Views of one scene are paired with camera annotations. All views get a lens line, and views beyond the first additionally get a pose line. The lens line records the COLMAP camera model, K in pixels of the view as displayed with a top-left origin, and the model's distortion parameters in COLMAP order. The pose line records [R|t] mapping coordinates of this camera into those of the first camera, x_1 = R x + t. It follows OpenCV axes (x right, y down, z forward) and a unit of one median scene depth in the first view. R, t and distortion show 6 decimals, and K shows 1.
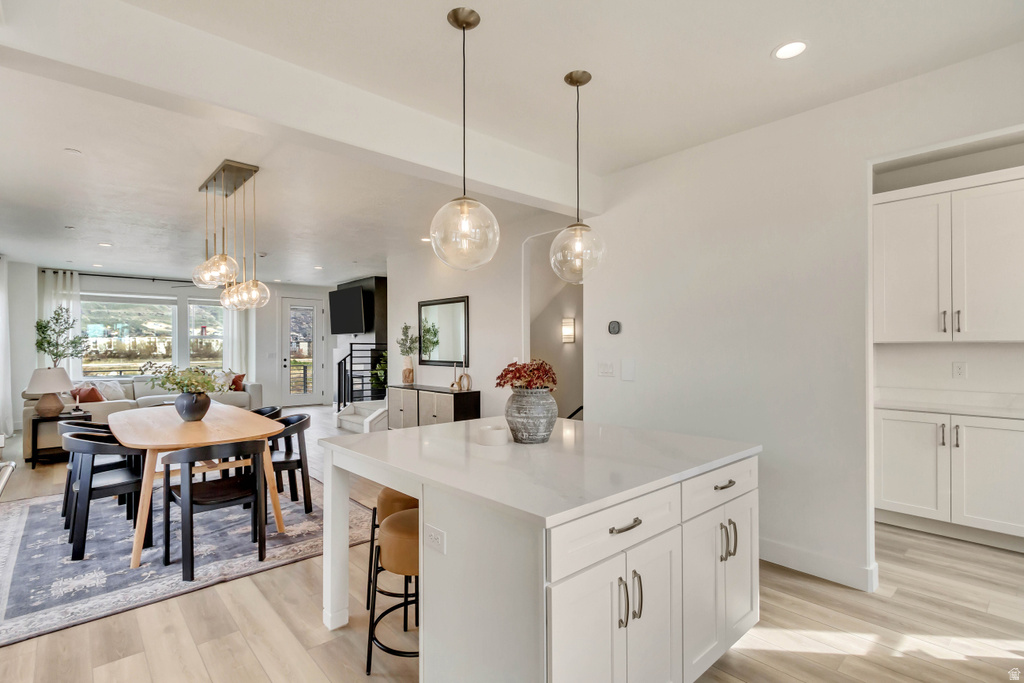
lens RADIAL K [[496.0, 0, 512.0], [0, 496.0, 341.5], [0, 0, 1]] dist [0.000428, -0.000025]
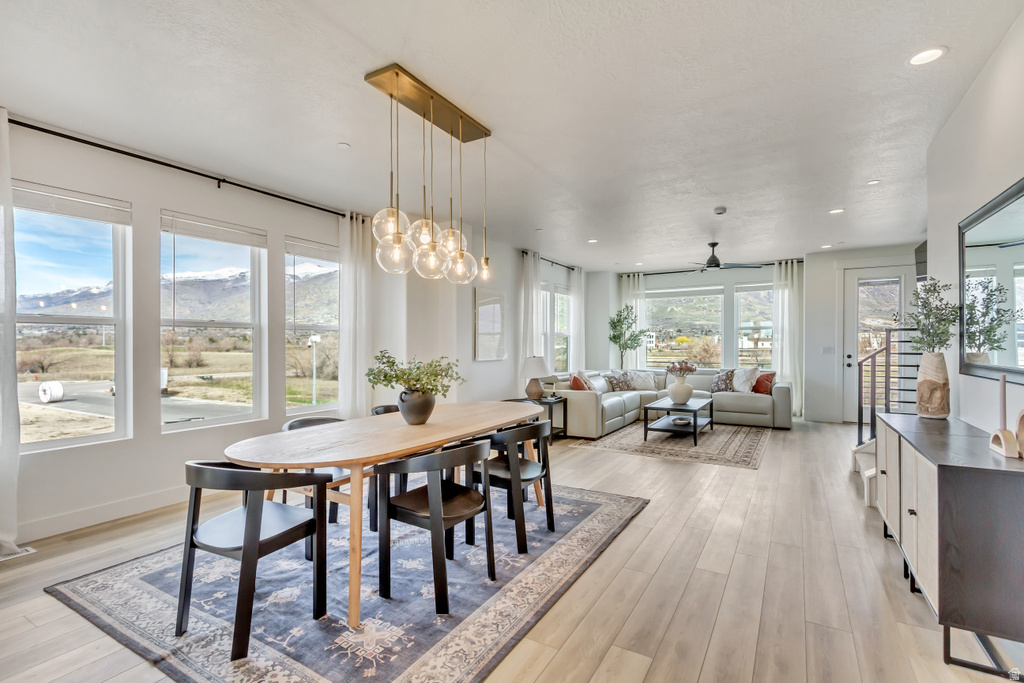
lens RADIAL K [[476.1, 0, 512.0], [0, 476.1, 341.5], [0, 0, 1]] dist [0.001978, 0.000260]
pose [[0.300631, -0.003882, -0.953733, 0.084485], [0.011845, 0.999930, -0.000336, 0.015375], [0.953667, -0.011196, 0.300656, 0.513059]]
